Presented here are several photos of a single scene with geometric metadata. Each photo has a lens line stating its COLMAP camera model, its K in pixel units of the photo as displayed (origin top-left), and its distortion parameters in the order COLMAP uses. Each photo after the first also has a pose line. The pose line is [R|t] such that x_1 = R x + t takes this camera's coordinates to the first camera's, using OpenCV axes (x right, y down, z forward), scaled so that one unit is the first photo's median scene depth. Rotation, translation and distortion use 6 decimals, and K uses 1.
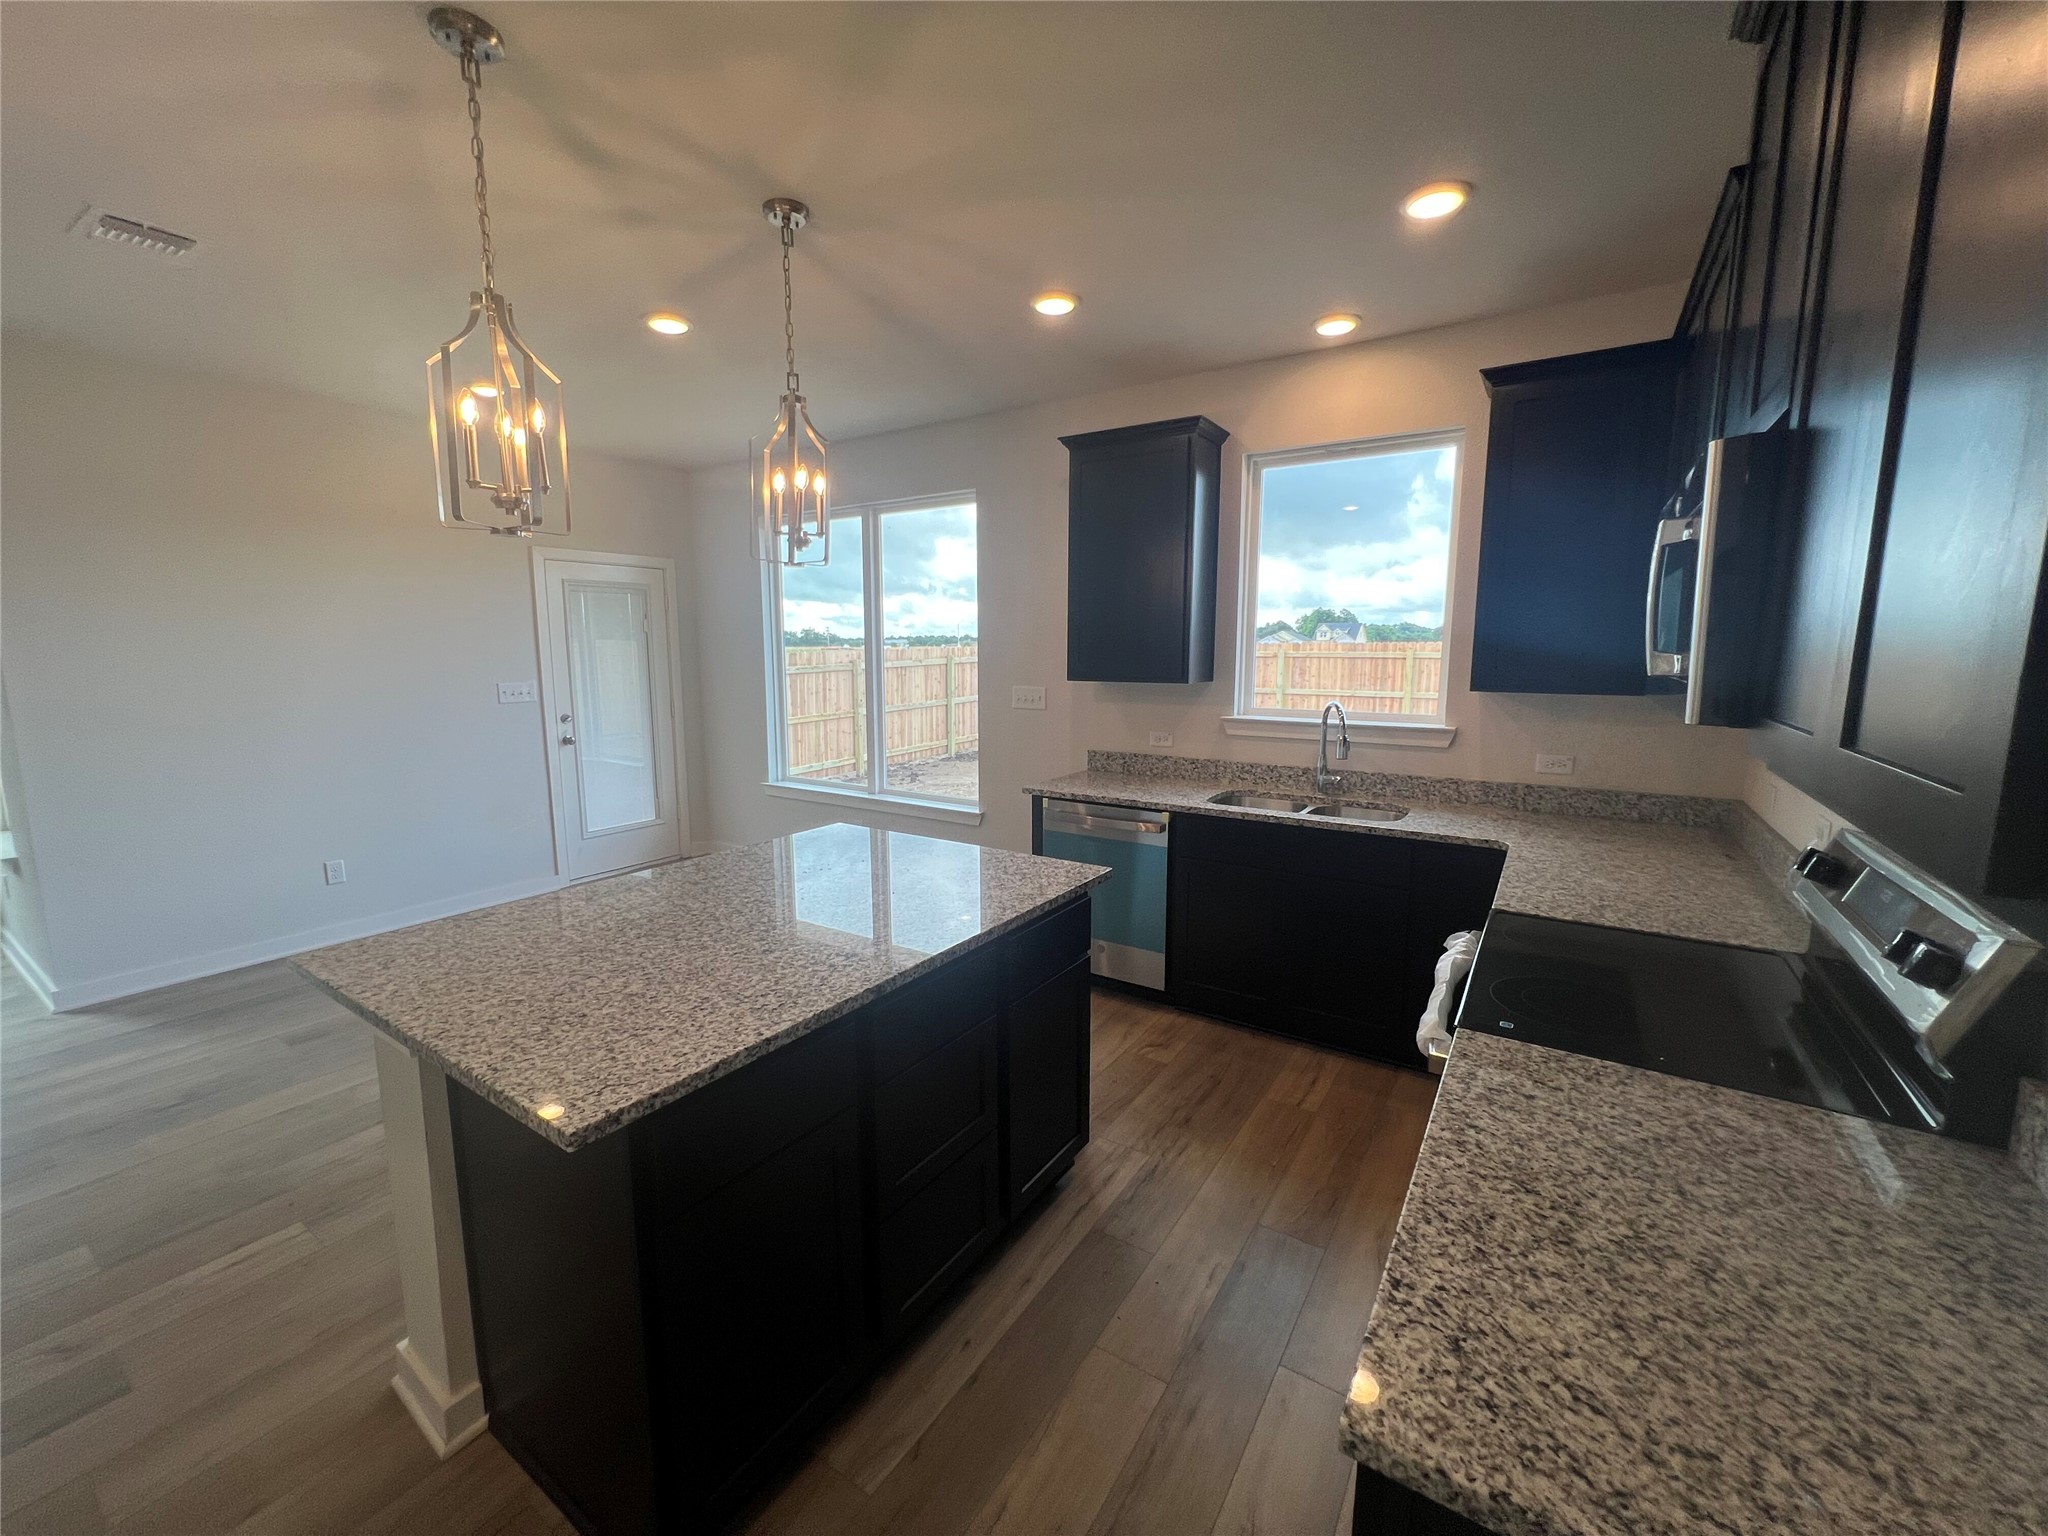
lens RADIAL K [[820.6, 0, 1022.8], [0, 820.6, 763.0], [0, 0, 1]] dist [-0.005352, 0.000220]
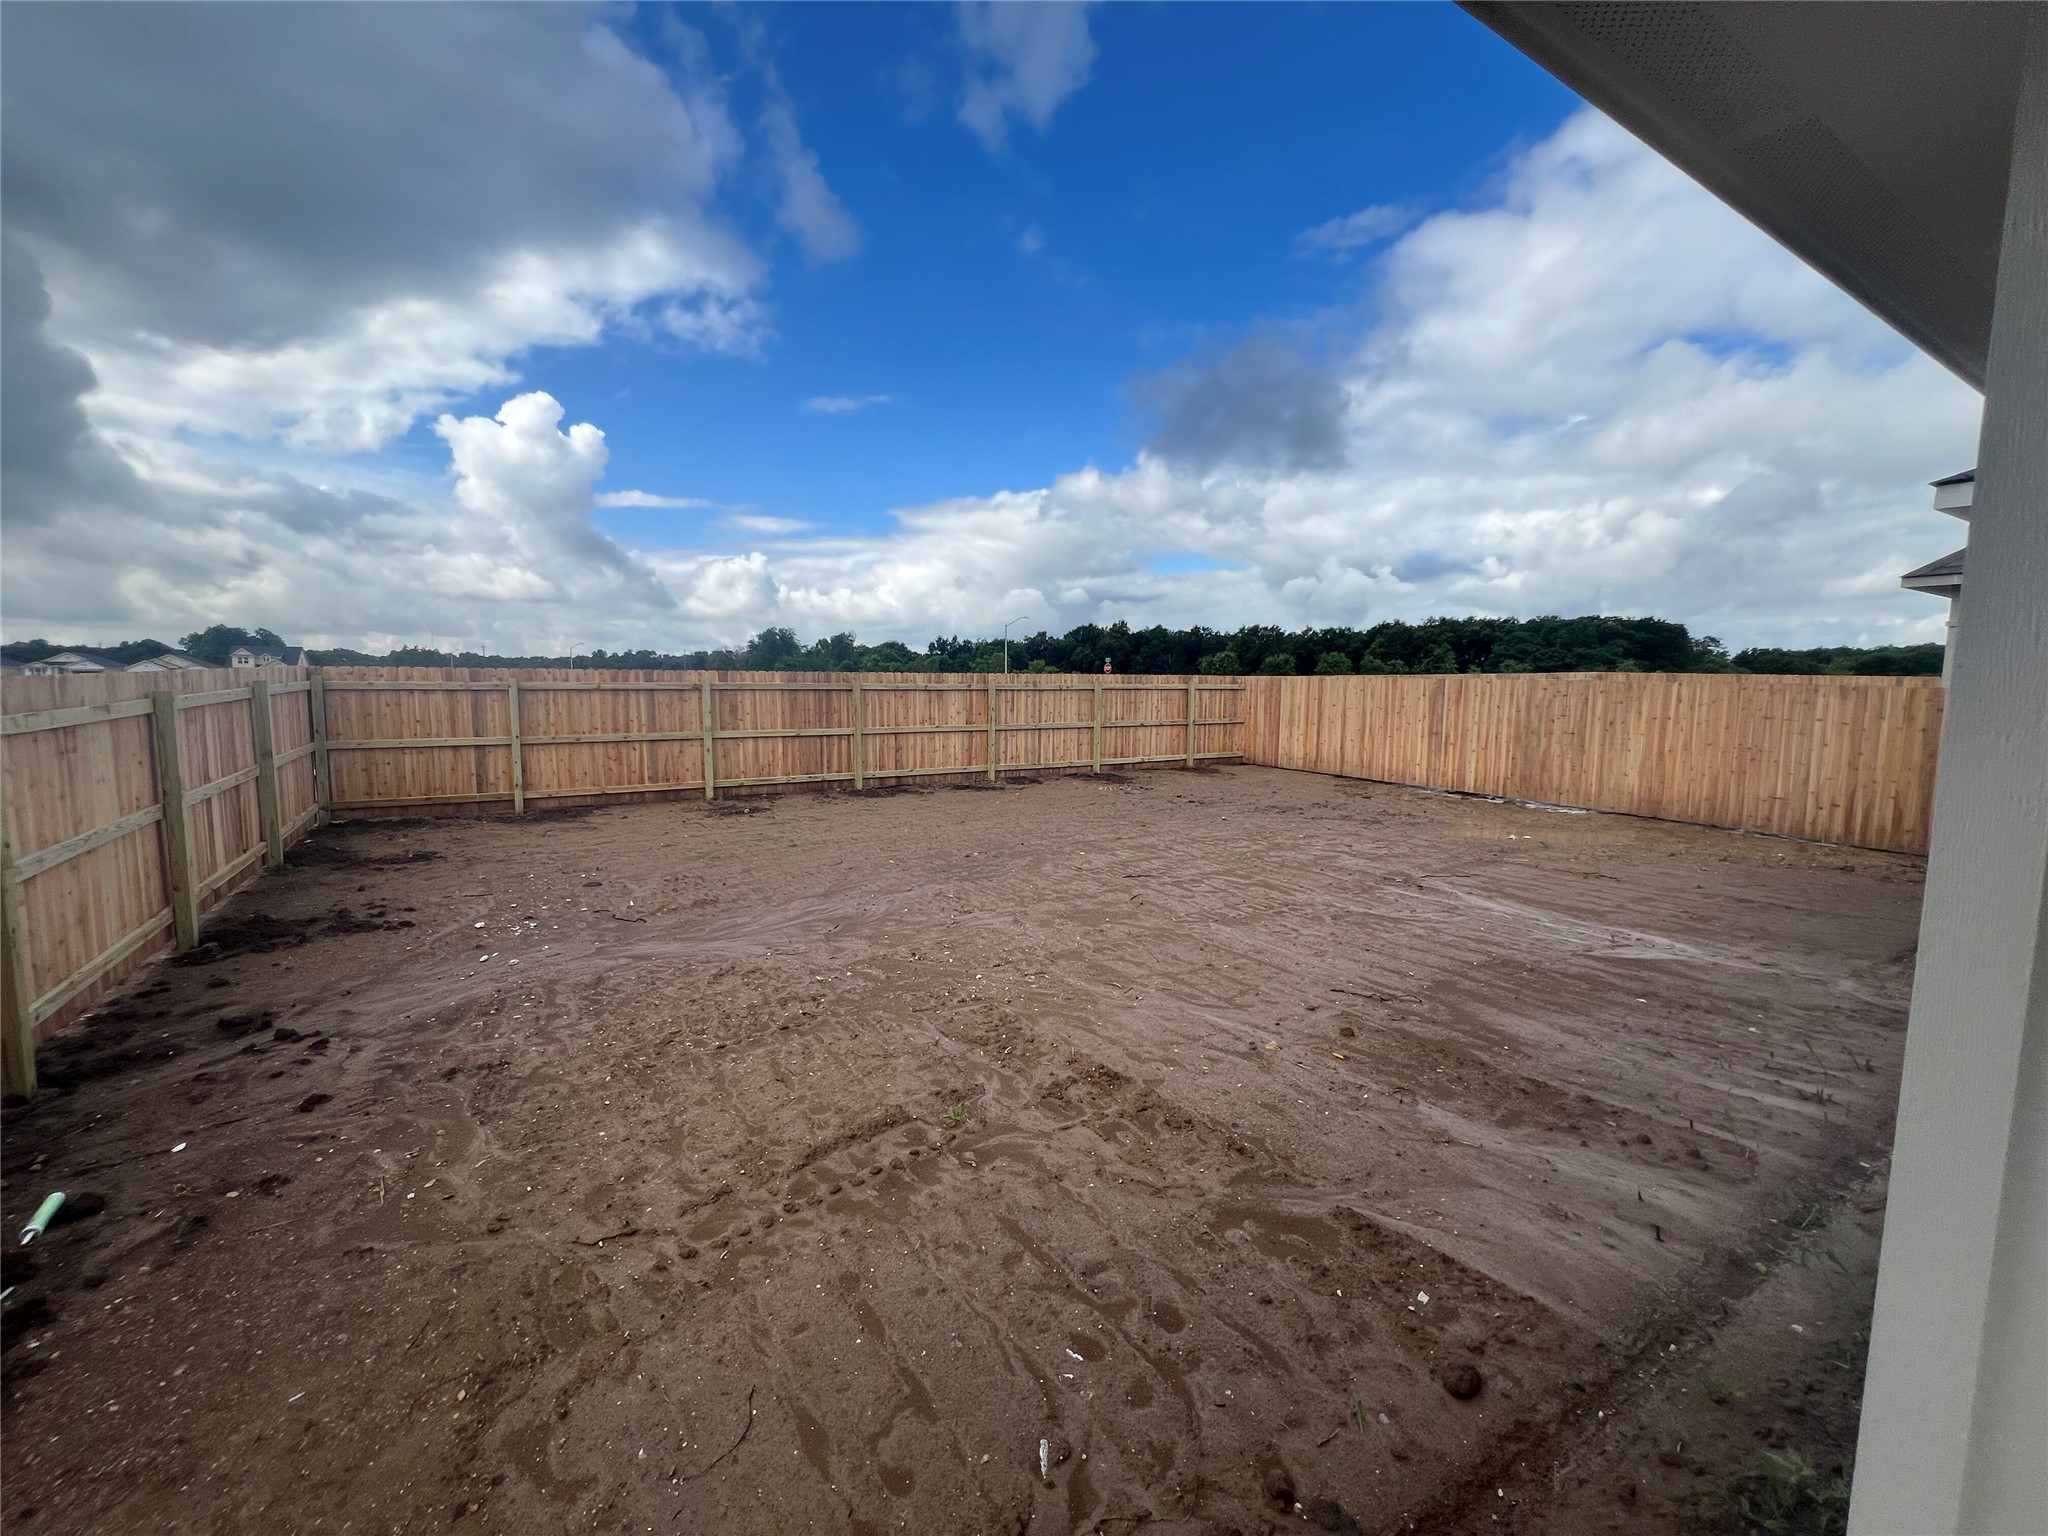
lens RADIAL K [[820.6, 0, 1019.0], [0, 820.6, 761.1], [0, 0, 1]] dist [-0.005352, 0.000220]
pose [[0.425851, -0.085655, 0.900730, -0.258356], [0.121052, 0.991953, 0.037098, -0.061975], [-0.896659, 0.093237, 0.432793, 0.458338]]
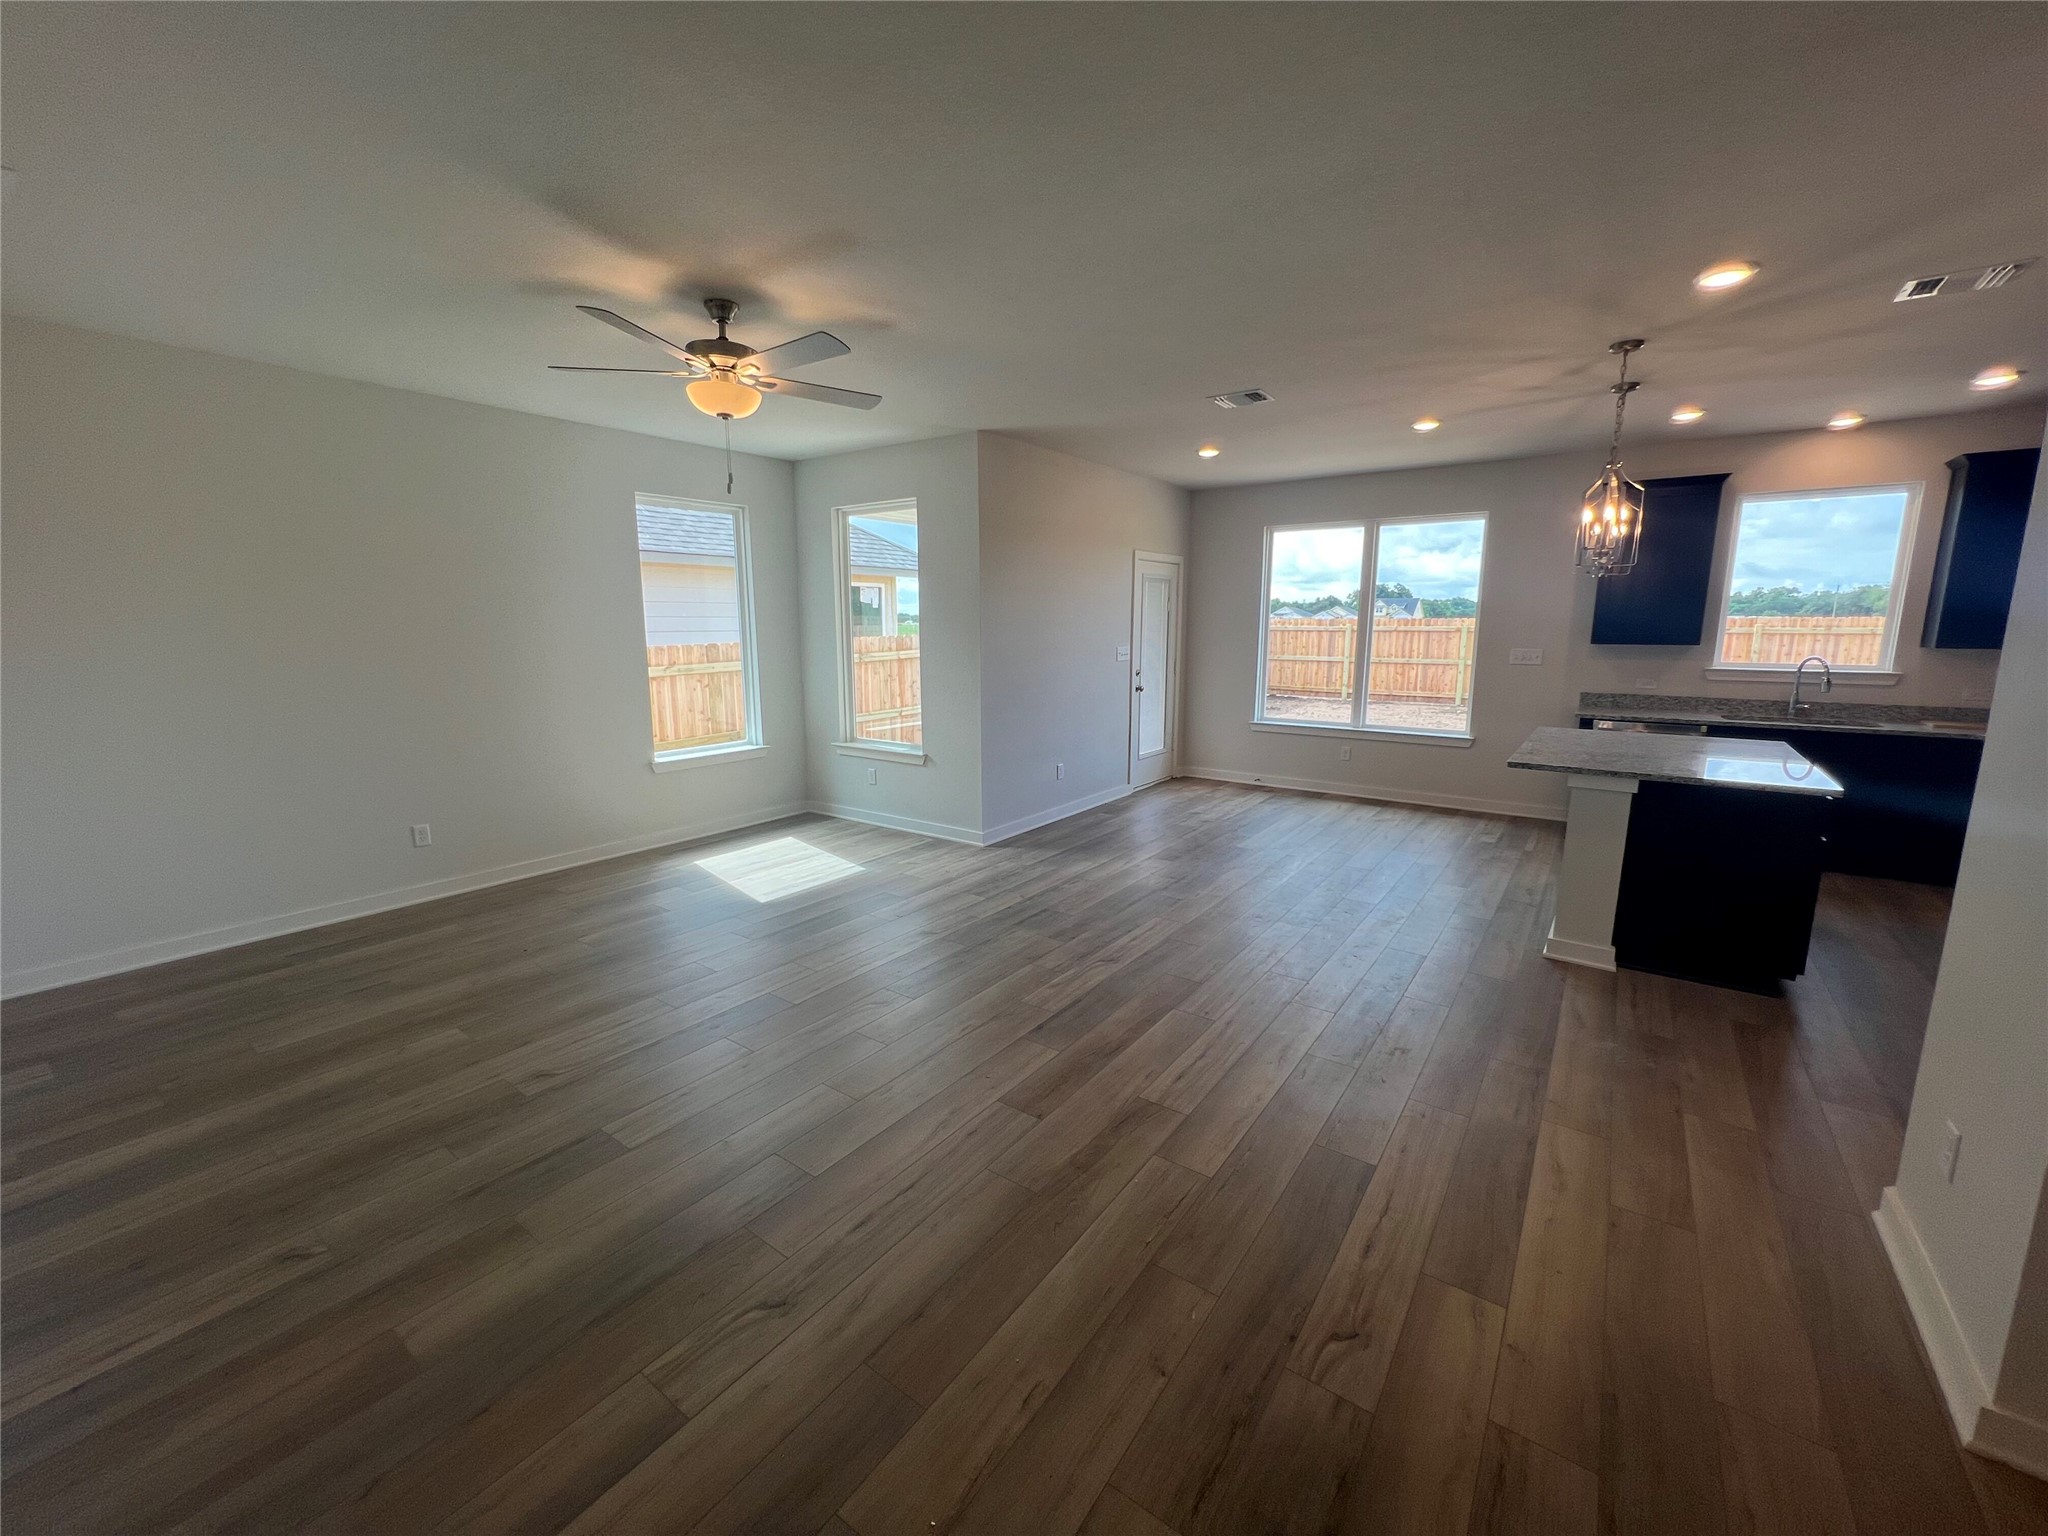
lens RADIAL K [[820.6, 0, 1019.1], [0, 820.6, 772.1], [0, 0, 1]] dist [-0.005352, 0.000220]
pose [[0.998868, 0.007716, -0.046937, -0.249288], [-0.005859, 0.999200, 0.039567, 0.021843], [0.047205, -0.039247, 0.998114, -0.150672]]
